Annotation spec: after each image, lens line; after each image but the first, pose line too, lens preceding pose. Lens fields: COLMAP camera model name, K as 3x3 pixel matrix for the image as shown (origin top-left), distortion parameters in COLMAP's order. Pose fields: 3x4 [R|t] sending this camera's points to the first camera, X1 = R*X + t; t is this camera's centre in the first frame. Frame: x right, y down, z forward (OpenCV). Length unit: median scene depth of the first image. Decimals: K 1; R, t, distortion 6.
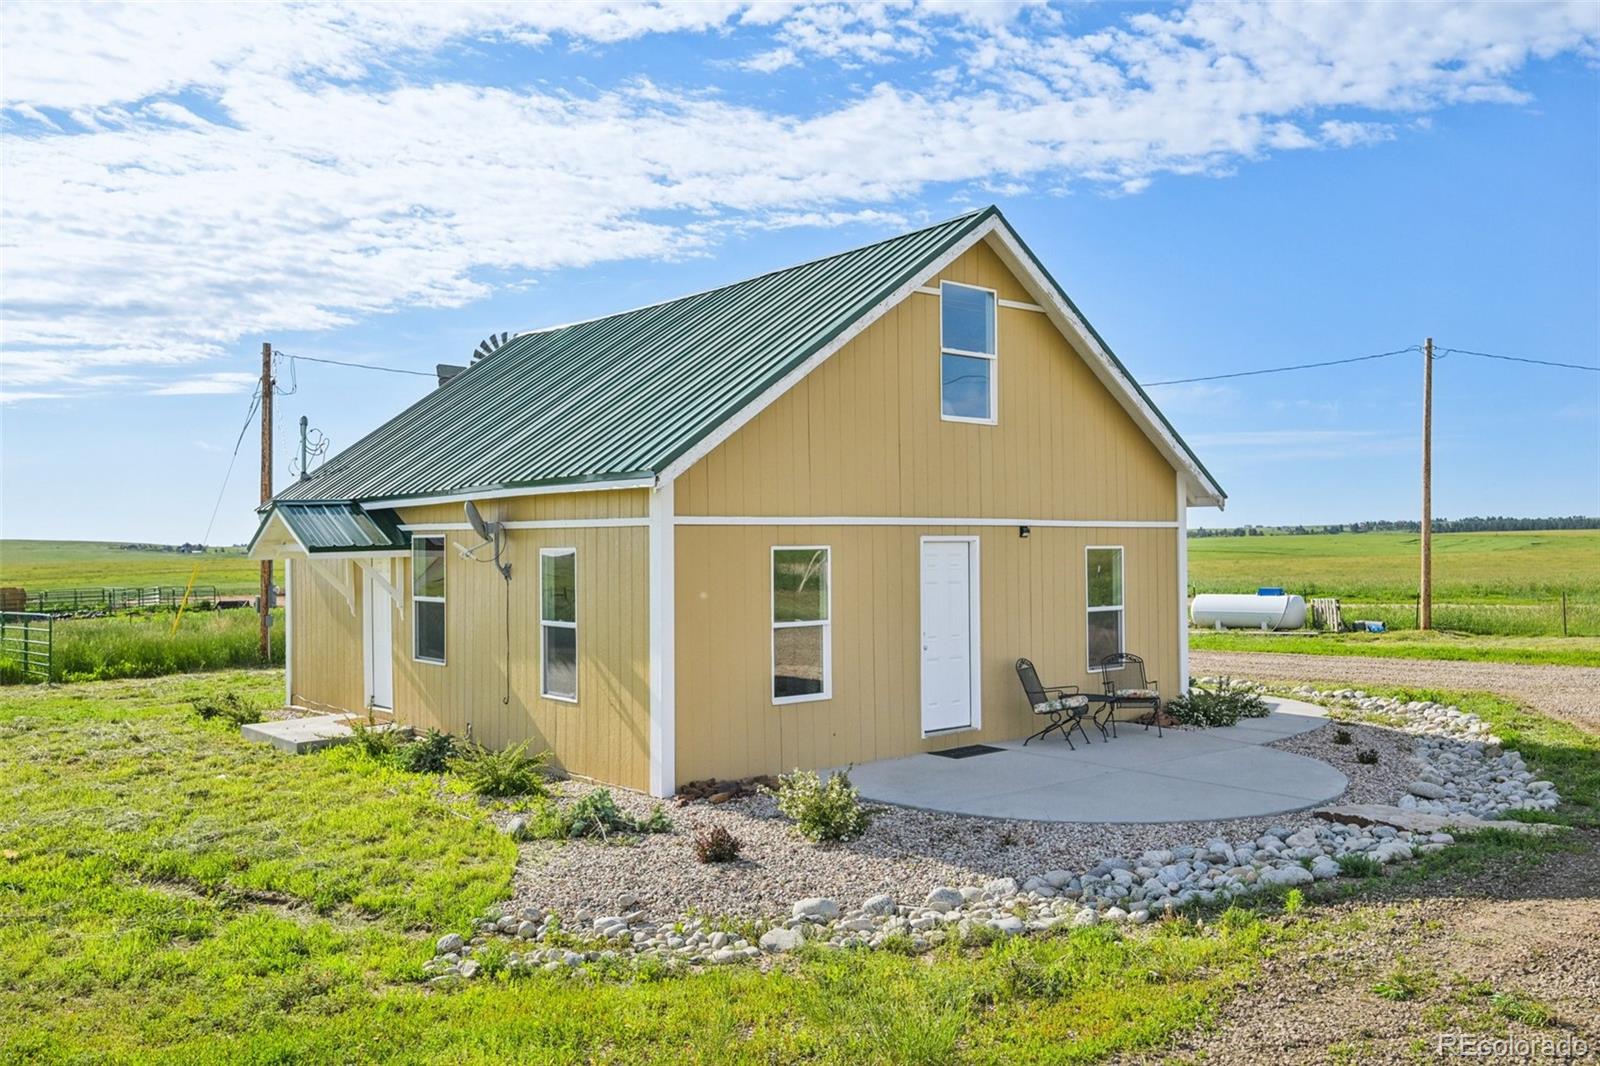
lens RADIAL K [[1266.9, 0, 796.3], [0, 1266.9, 530.0], [0, 0, 1]] dist [-0.000035, -0.001292]
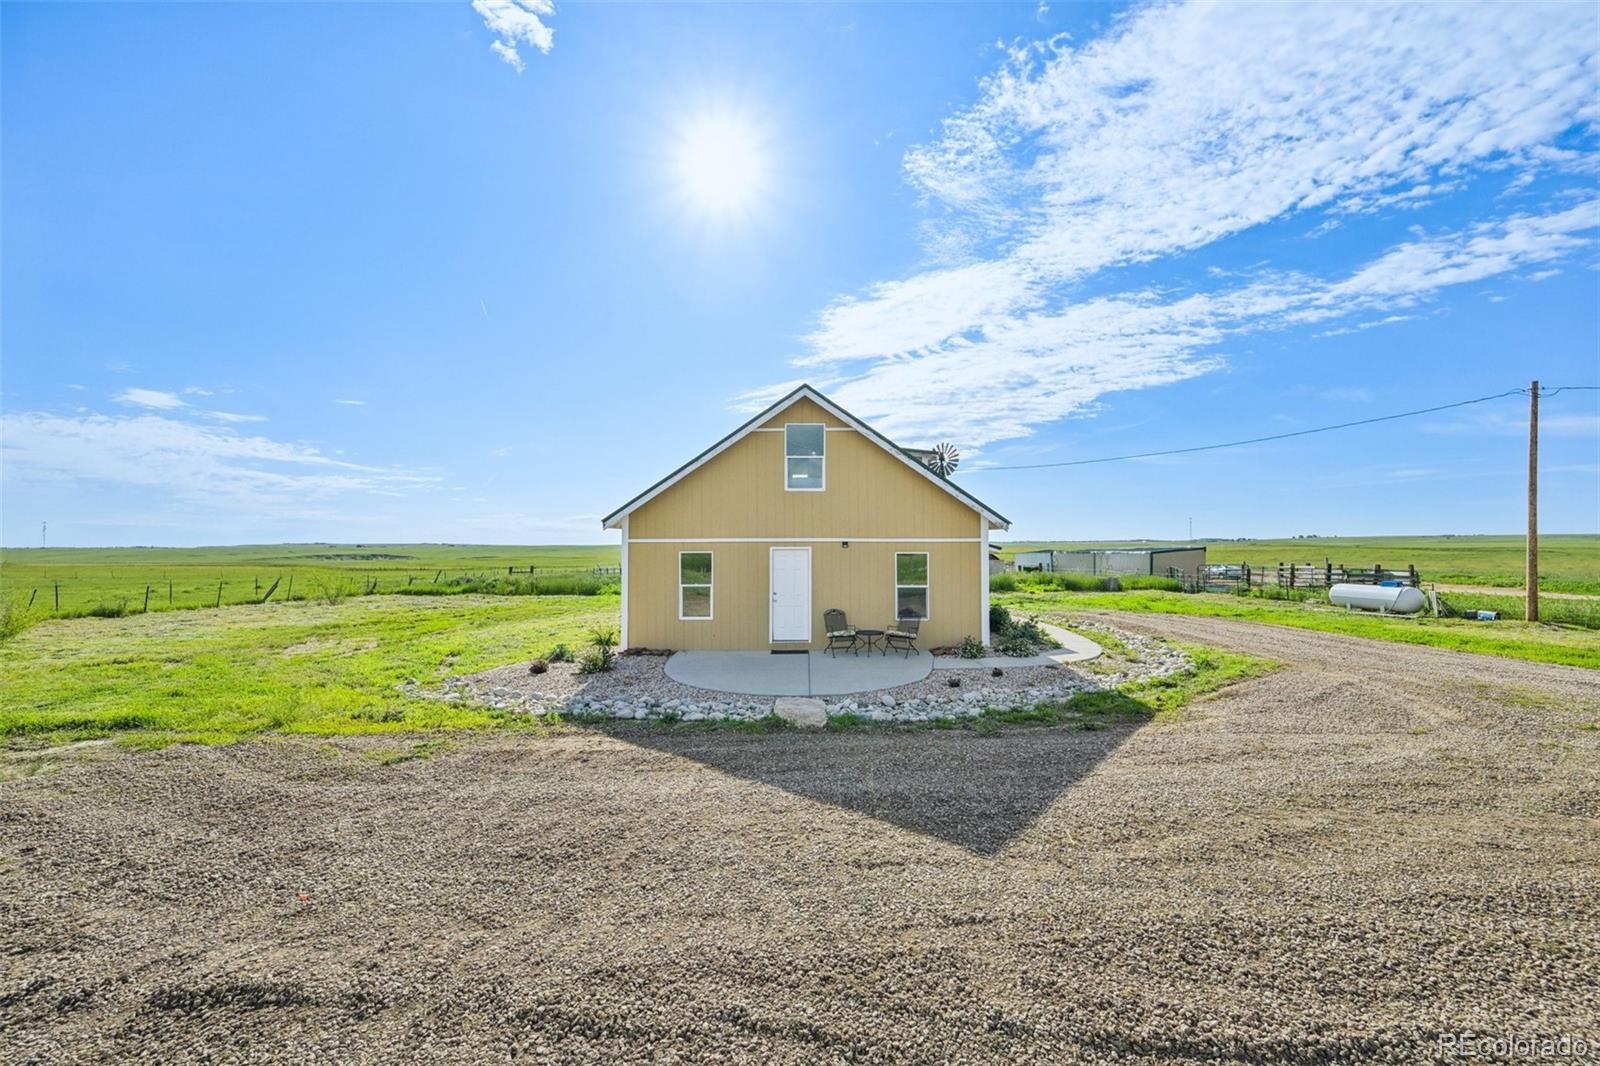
lens RADIAL K [[629.6, 0, 805.0], [0, 629.6, 539.7], [0, 0, 1]] dist [-0.001691, -0.000510]
pose [[0.768882, 0.001457, -0.639389, 0.408270], [0.004062, 0.999966, 0.007164, -0.007342], [0.639377, -0.008105, 0.768850, 0.115438]]
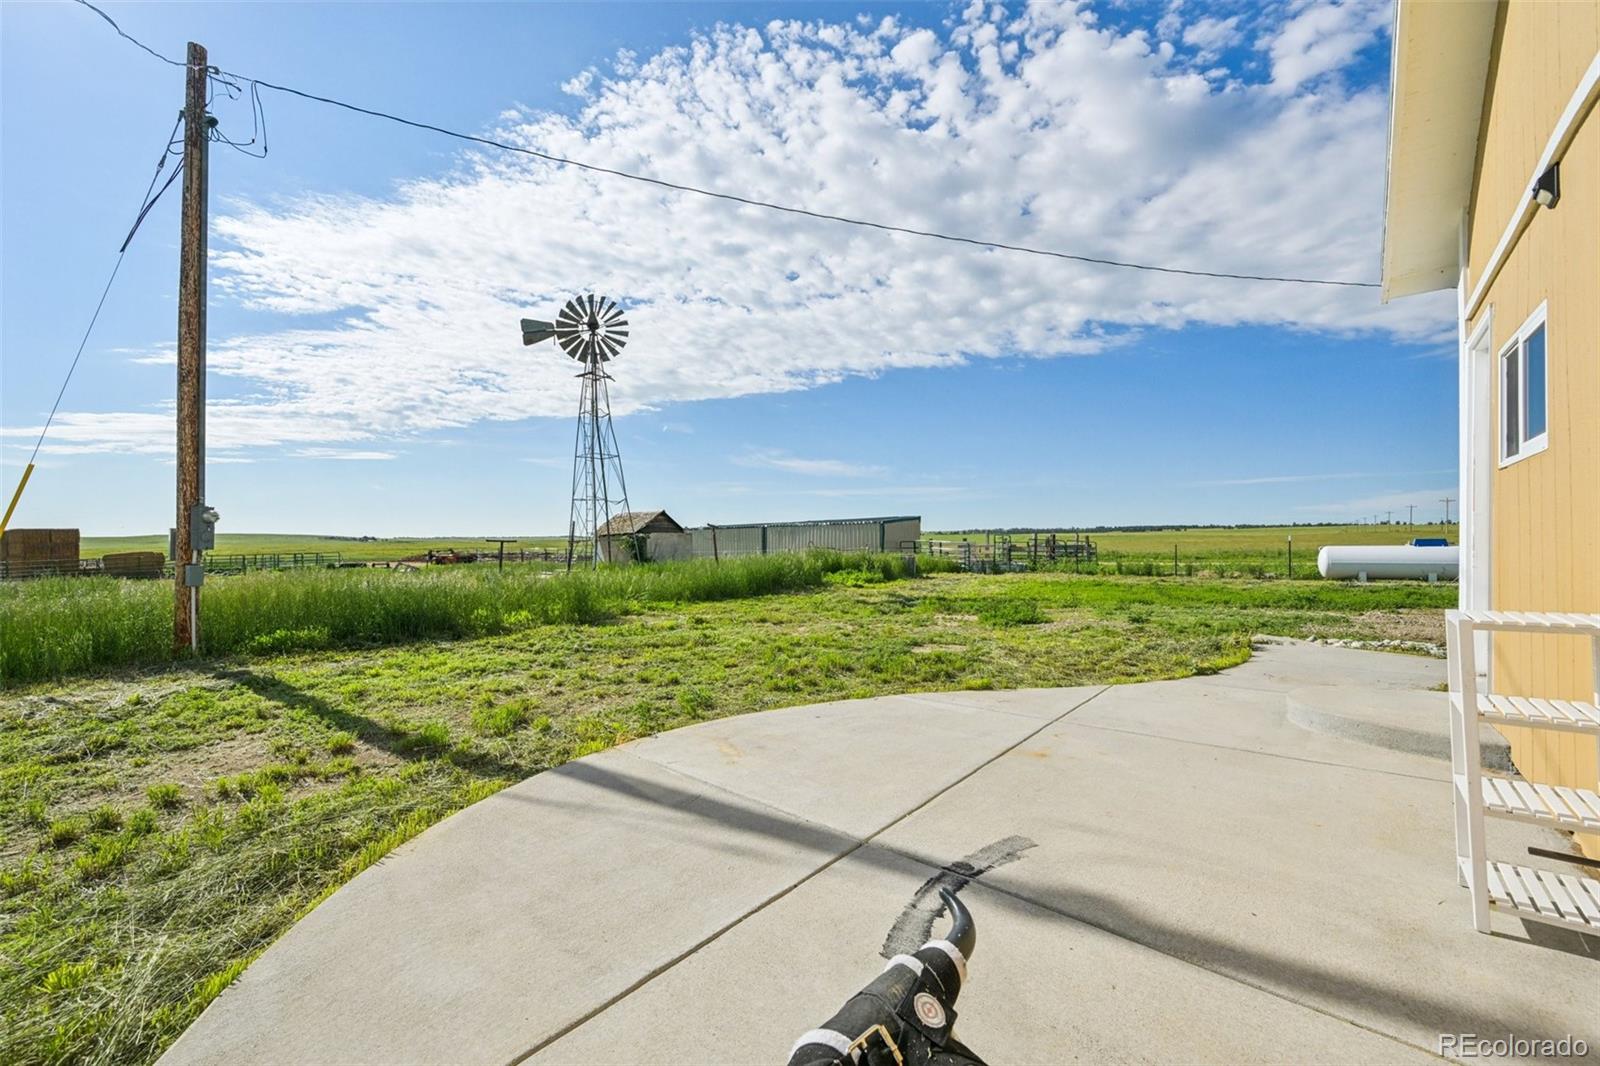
lens RADIAL K [[629.6, 0, 811.3], [0, 629.6, 537.1], [0, 0, 1]] dist [-0.001691, -0.000510]
pose [[0.985153, 0.005920, 0.171577, -0.232931], [-0.007667, 0.999925, 0.009517, 0.056585], [-0.171507, -0.010691, 0.985125, 0.770519]]
